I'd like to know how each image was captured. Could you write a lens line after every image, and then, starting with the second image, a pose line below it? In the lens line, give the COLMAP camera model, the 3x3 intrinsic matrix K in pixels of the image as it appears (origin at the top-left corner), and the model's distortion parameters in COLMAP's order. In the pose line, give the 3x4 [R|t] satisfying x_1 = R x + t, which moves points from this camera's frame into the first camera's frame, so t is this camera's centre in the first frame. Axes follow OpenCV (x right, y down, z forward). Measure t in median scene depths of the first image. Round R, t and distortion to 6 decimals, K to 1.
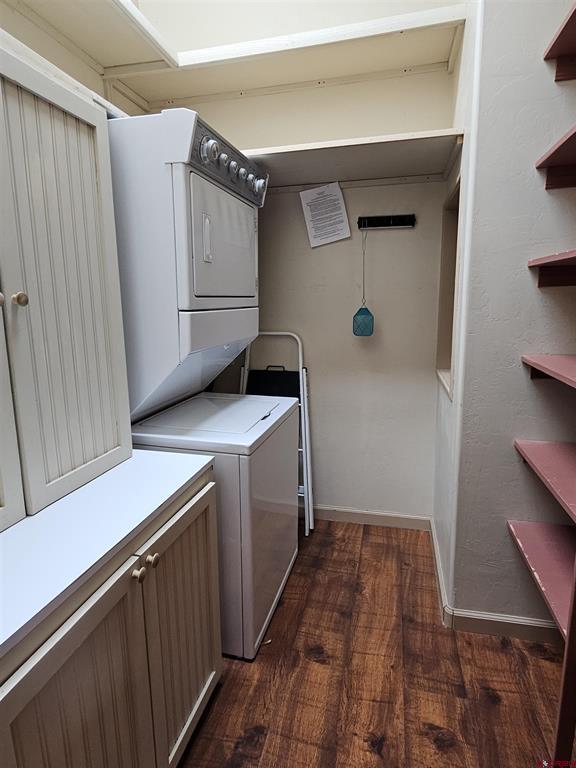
lens RADIAL K [[434.1, 0, 287.7], [0, 434.1, 378.9], [0, 0, 1]] dist [0.002606, -0.000769]
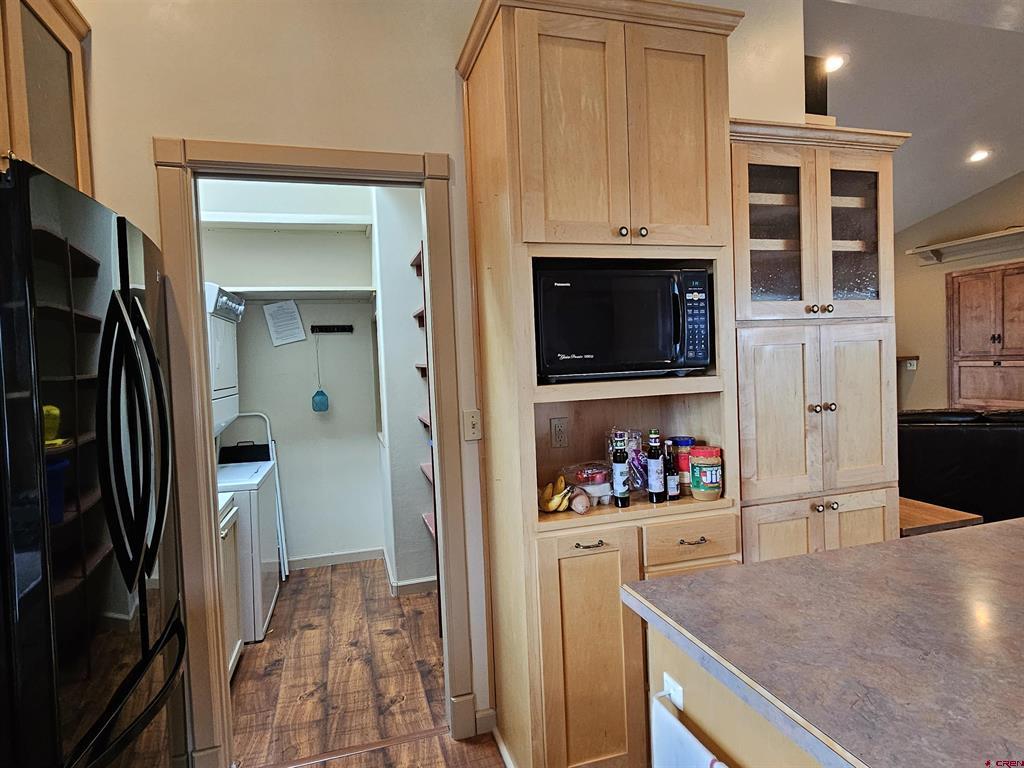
lens RADIAL K [[578.7, 0, 513.3], [0, 578.7, 378.4], [0, 0, 1]] dist [-0.006385, -0.000542]
pose [[0.862268, -0.035190, 0.505228, -0.240405], [0.116749, 0.984526, -0.130680, 0.117166], [-0.492812, 0.171666, 0.853034, -0.942924]]
